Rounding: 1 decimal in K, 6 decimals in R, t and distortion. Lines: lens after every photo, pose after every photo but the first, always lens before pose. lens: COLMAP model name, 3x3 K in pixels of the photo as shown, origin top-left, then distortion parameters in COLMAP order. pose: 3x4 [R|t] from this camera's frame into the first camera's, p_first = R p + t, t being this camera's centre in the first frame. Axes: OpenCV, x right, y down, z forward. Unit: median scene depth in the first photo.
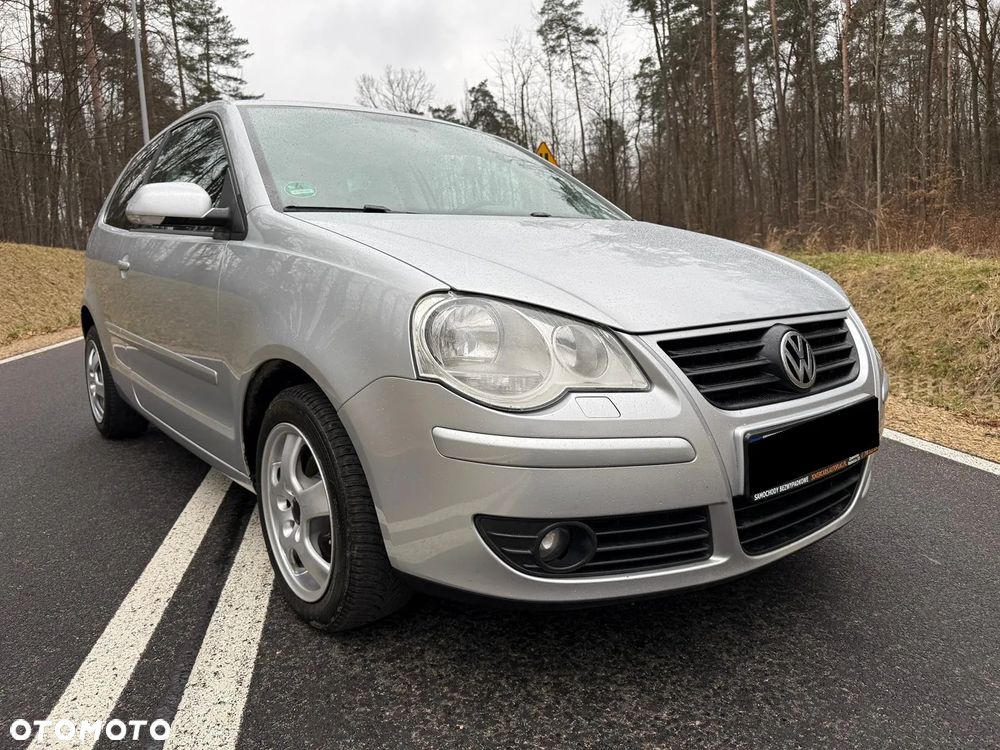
lens RADIAL K [[707.3, 0, 497.5], [0, 707.3, 379.8], [0, 0, 1]] dist [0.021207, -0.018622]
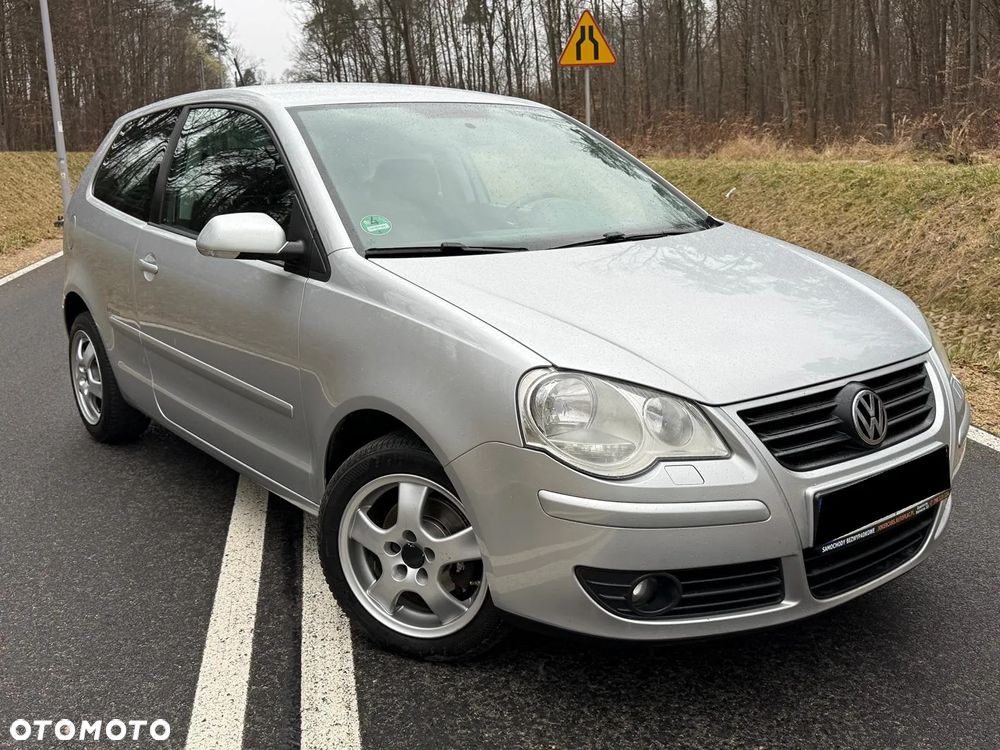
lens RADIAL K [[990.0, 0, 492.6], [0, 990.0, 391.1], [0, 0, 1]] dist [0.026518, 0.000000]
pose [[0.999819, 0.002589, -0.018864, -0.104217], [-0.001138, 0.997068, 0.076511, -0.164608], [0.019007, -0.076475, 0.996890, -0.449155]]
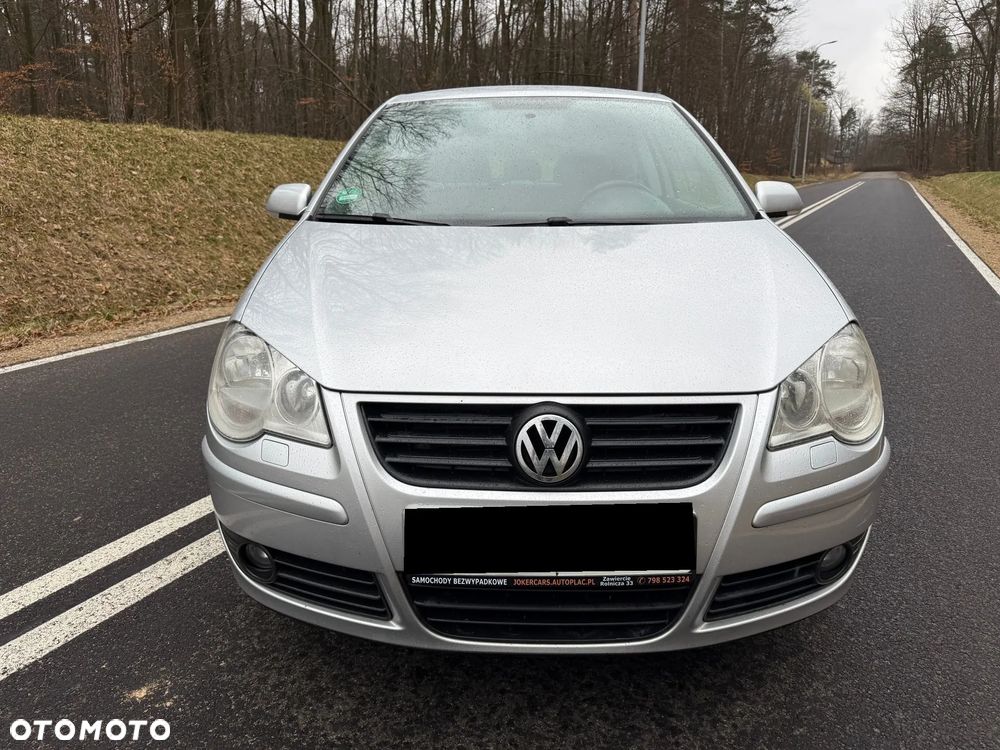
lens RADIAL K [[707.3, 0, 503.5], [0, 707.3, 375.9], [0, 0, 1]] dist [0.021207, -0.018622]
pose [[0.776967, 0.190449, -0.600043, 0.795446], [-0.117802, 0.980290, 0.158600, -0.221721], [0.618421, -0.052541, 0.784088, 0.268395]]
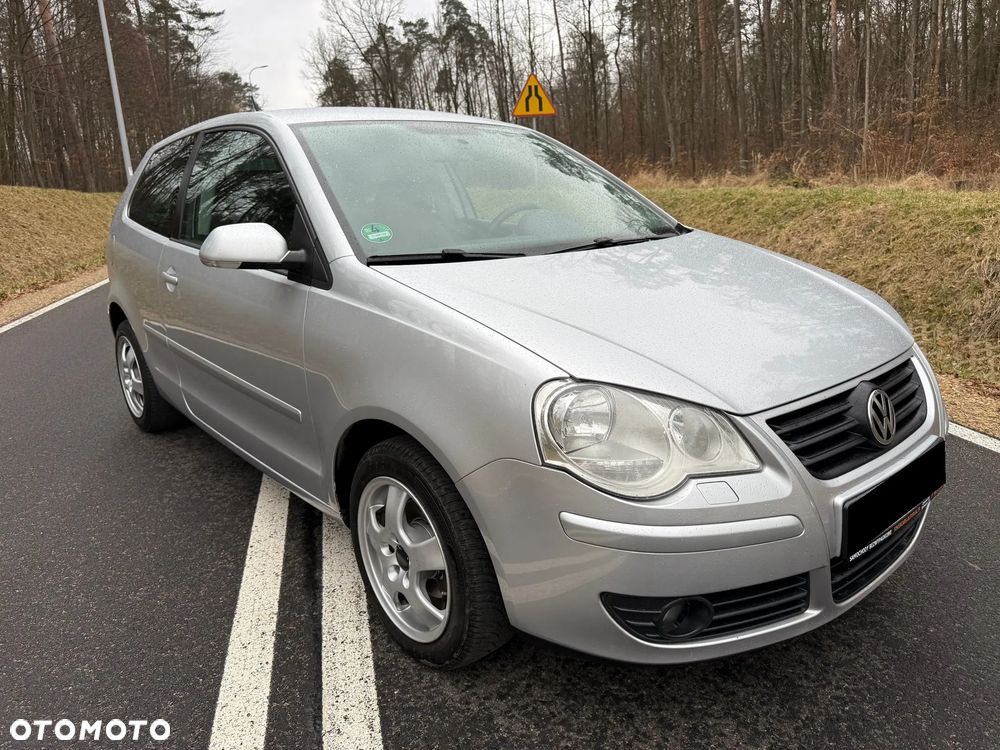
lens RADIAL K [[707.3, 0, 496.6], [0, 707.3, 379.3], [0, 0, 1]] dist [0.021207, -0.018622]
pose [[0.999323, -0.024513, 0.027440, -0.162564], [0.021500, 0.994223, 0.105162, -0.188641], [-0.029859, -0.104501, 0.994076, -0.030184]]
